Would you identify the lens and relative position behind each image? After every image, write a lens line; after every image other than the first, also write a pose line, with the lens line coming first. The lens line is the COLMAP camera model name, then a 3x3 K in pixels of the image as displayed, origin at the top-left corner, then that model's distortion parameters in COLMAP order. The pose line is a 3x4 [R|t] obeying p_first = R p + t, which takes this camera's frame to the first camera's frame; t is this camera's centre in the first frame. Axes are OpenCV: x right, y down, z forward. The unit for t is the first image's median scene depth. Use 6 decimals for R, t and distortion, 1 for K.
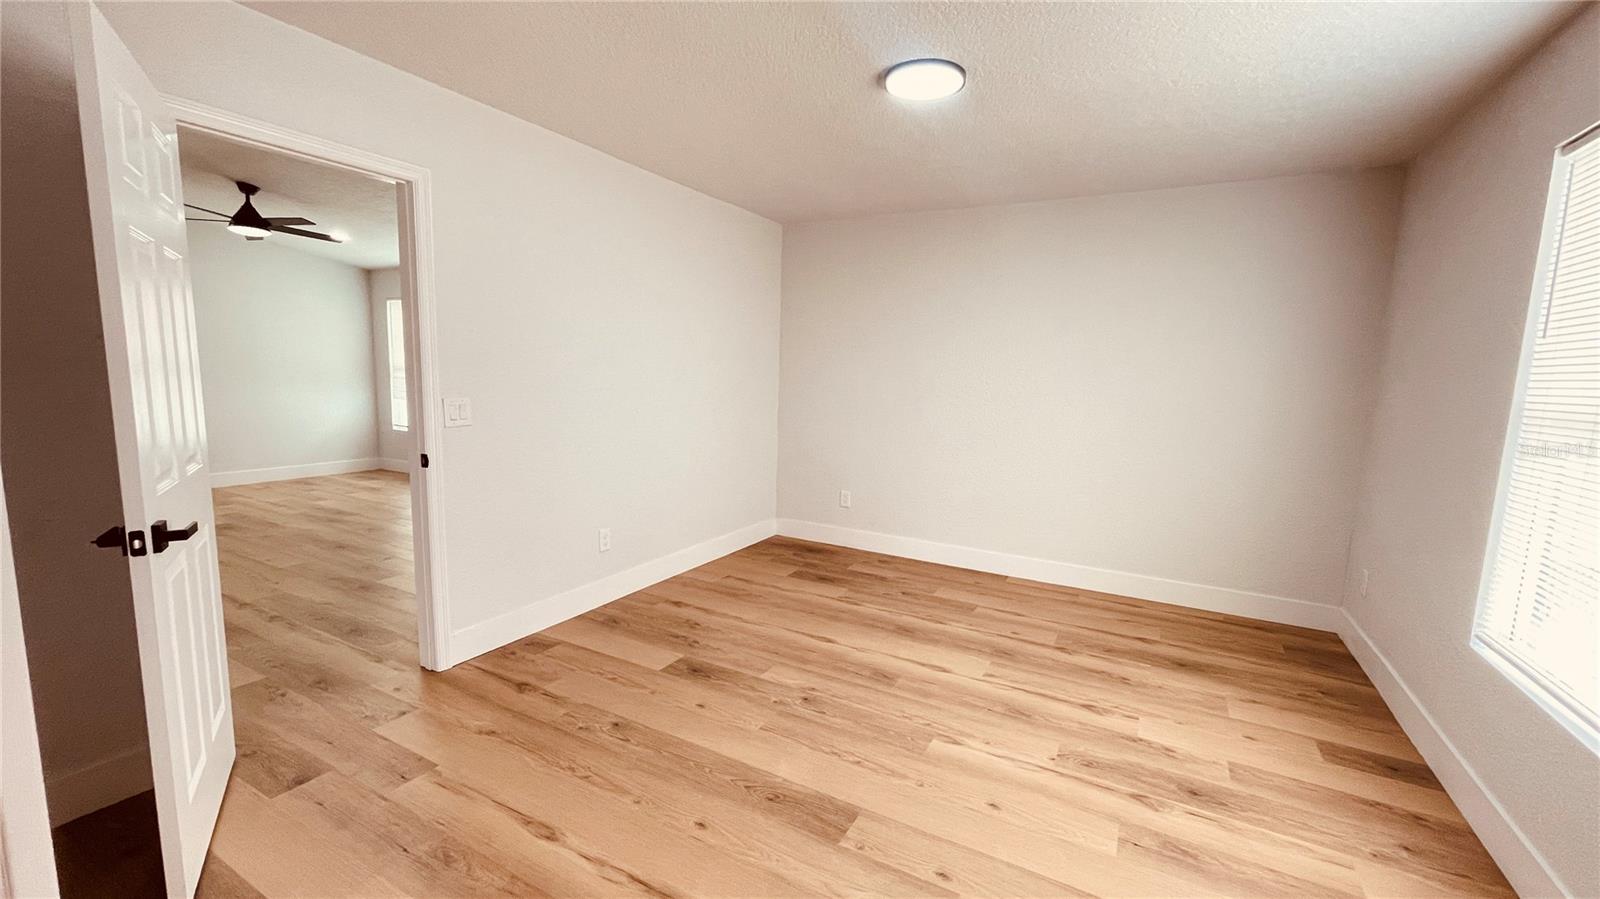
lens RADIAL K [[646.9, 0, 797.3], [0, 646.9, 457.4], [0, 0, 1]] dist [0.001597, 0.000215]
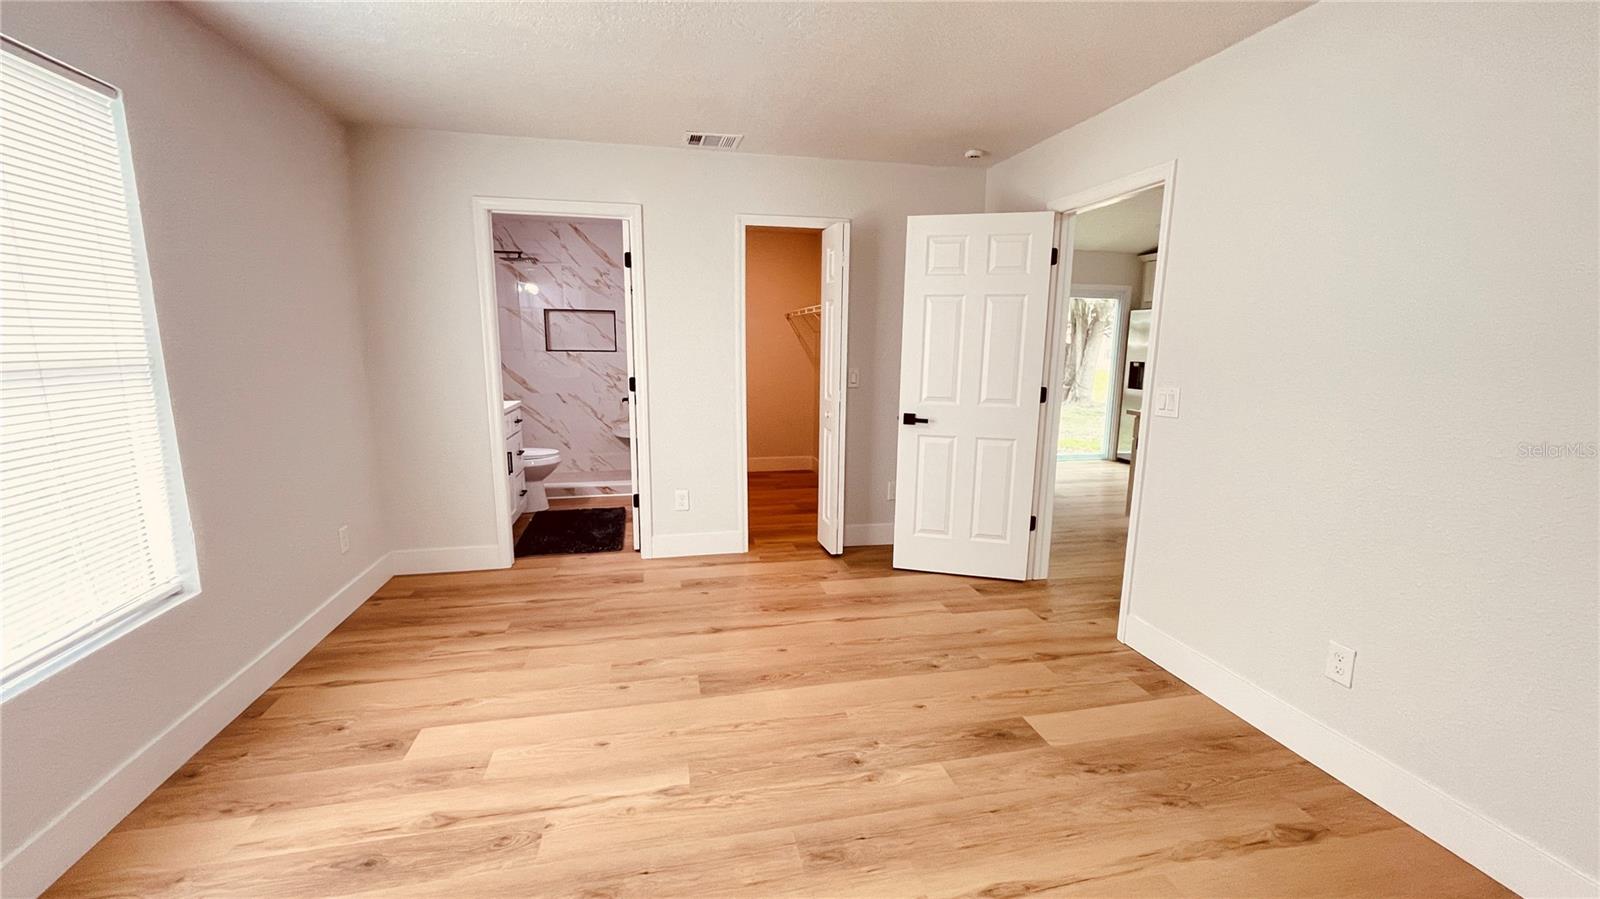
lens RADIAL K [[646.9, 0, 797.3], [0, 646.9, 457.4], [0, 0, 1]] dist [0.001597, 0.000215]
pose [[-0.744584, 0.085386, -0.662045, 0.550498], [-0.118269, 0.959221, 0.256726, -0.177713], [0.656968, 0.269453, -0.704122, 1.380087]]
